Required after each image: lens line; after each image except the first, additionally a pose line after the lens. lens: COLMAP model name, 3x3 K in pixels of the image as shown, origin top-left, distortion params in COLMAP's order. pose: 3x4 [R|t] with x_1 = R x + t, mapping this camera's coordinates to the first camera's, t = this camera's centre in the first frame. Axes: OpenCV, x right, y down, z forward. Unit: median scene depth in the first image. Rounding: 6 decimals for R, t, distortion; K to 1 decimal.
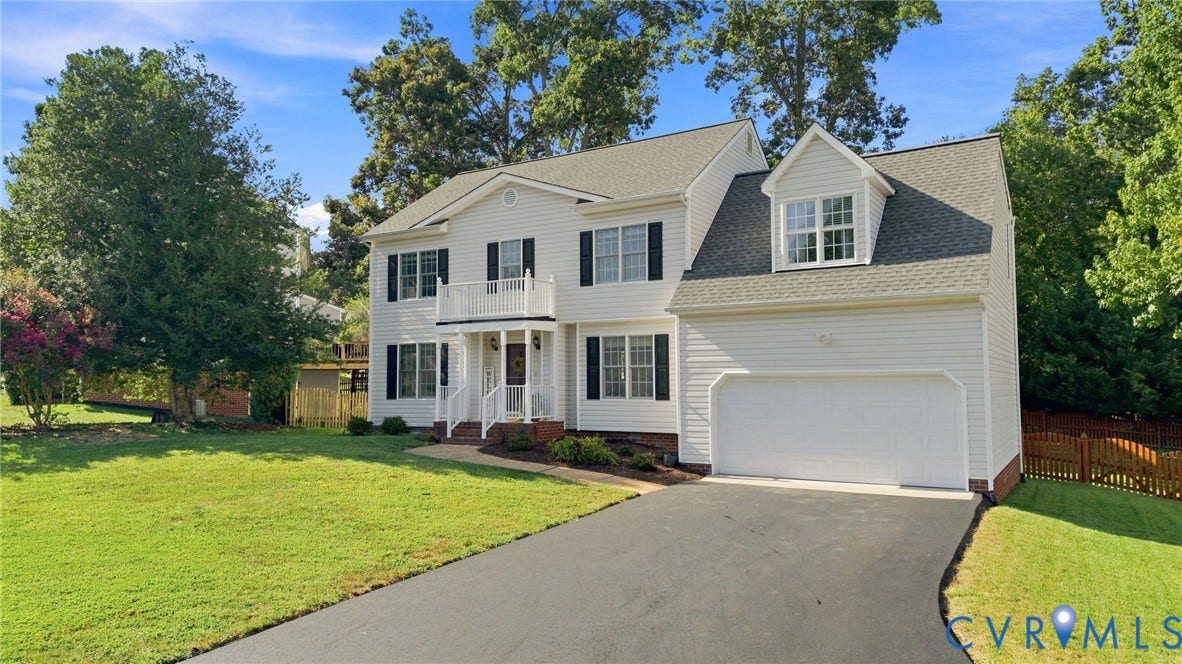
lens RADIAL K [[794.1, 0, 597.8], [0, 794.1, 329.3], [0, 0, 1]] dist [0.082855, -0.128561]
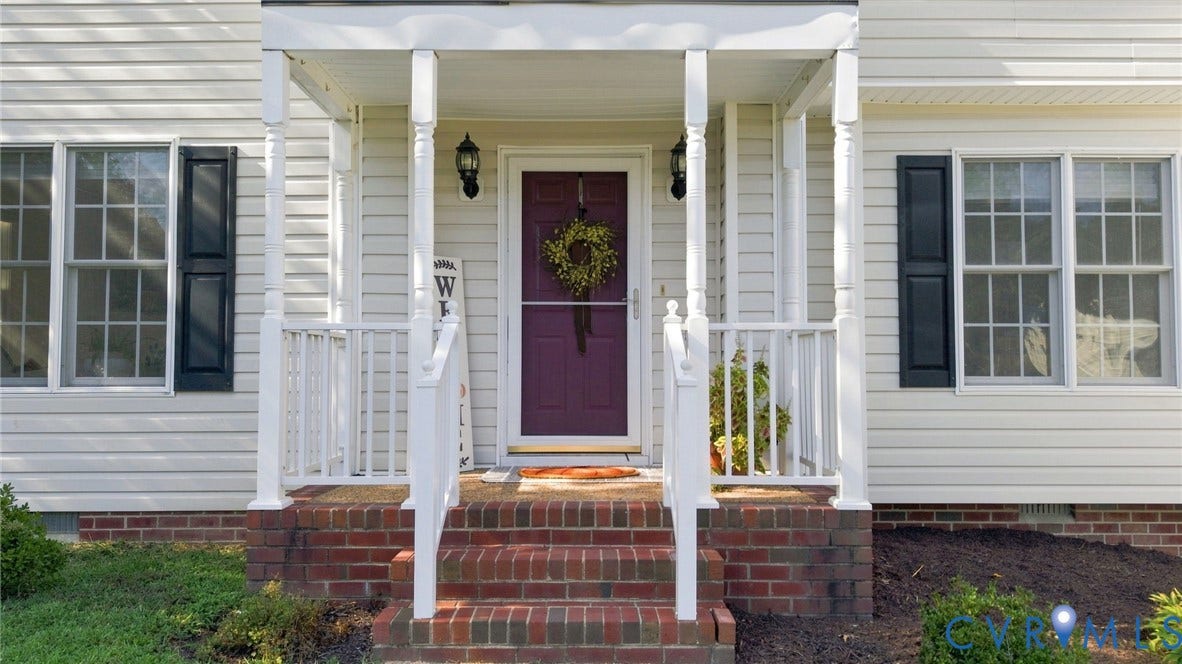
lens RADIAL K [[791.7, 0, 591.0], [0, 791.7, 332.0], [0, 0, 1]] dist [0.050783, -0.049931]
pose [[0.850670, 0.028612, 0.524922, -0.228644], [-0.040086, 0.999141, 0.010503, 0.066085], [-0.524170, -0.029976, 0.851086, 0.766990]]
